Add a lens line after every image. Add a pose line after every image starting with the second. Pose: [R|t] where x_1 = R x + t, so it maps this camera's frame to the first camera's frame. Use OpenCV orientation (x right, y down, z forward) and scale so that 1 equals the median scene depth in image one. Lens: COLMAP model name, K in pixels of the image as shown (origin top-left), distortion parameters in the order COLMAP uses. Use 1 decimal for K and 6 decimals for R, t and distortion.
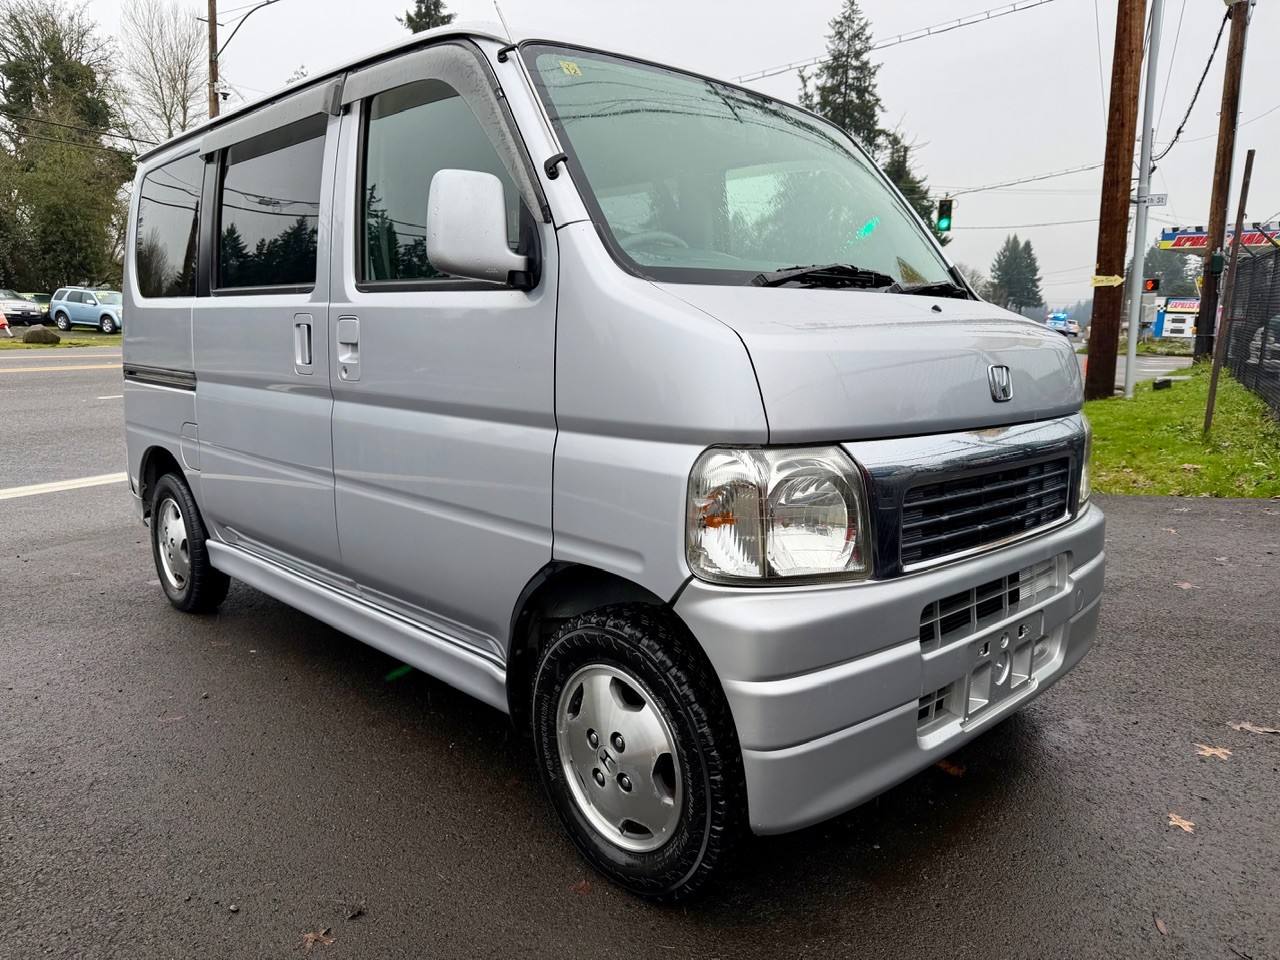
lens RADIAL K [[911.2, 0, 643.3], [0, 911.2, 474.5], [0, 0, 1]] dist [0.026881, -0.039309]
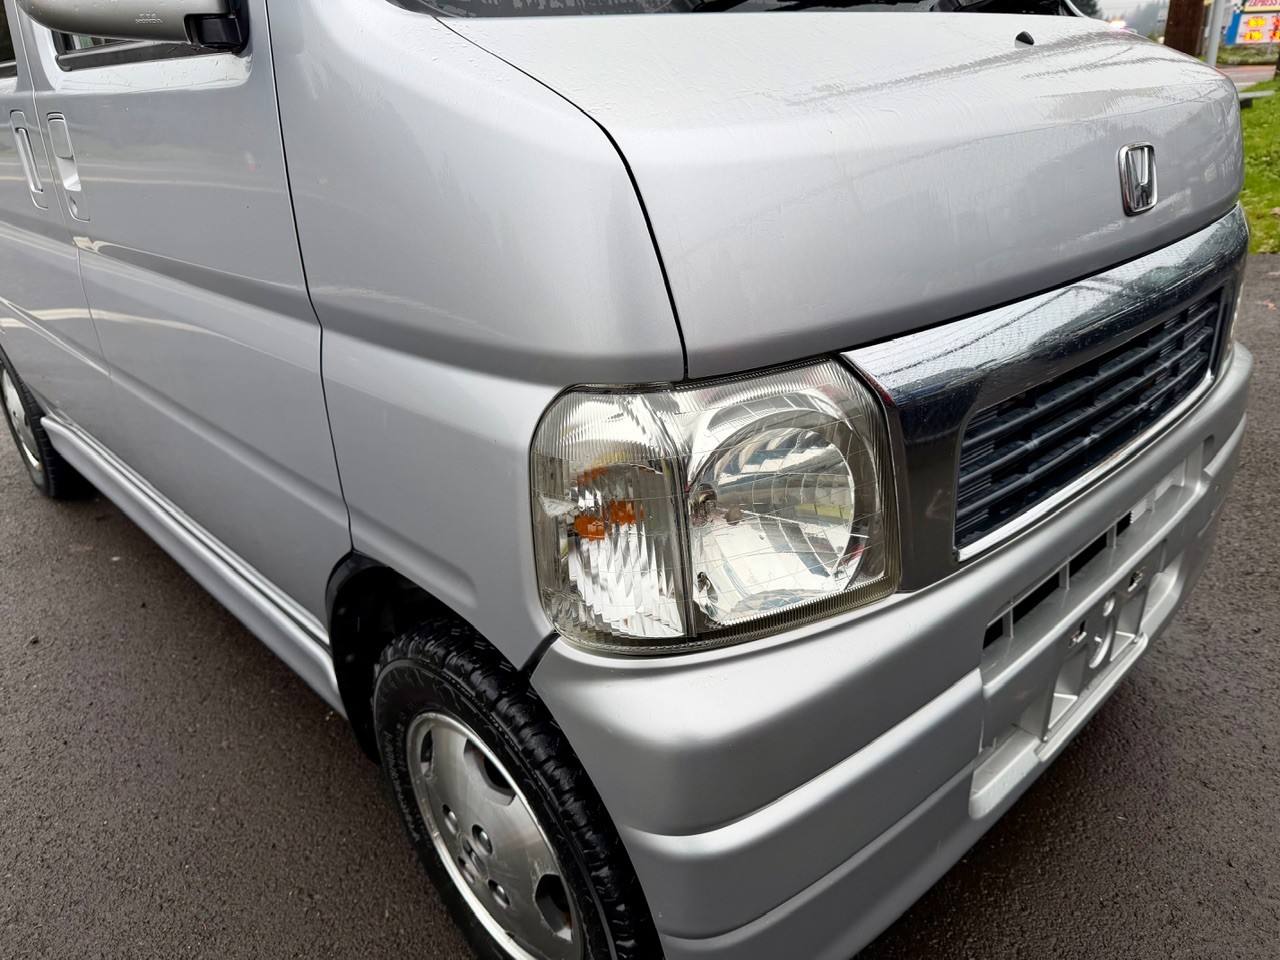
lens RADIAL K [[911.2, 0, 642.5], [0, 911.2, 480.8], [0, 0, 1]] dist [0.026881, -0.039309]
pose [[0.998093, -0.050083, -0.036095, 0.105089], [0.057786, 0.963671, 0.260765, -0.088442], [0.021724, -0.262354, 0.964727, 0.425233]]
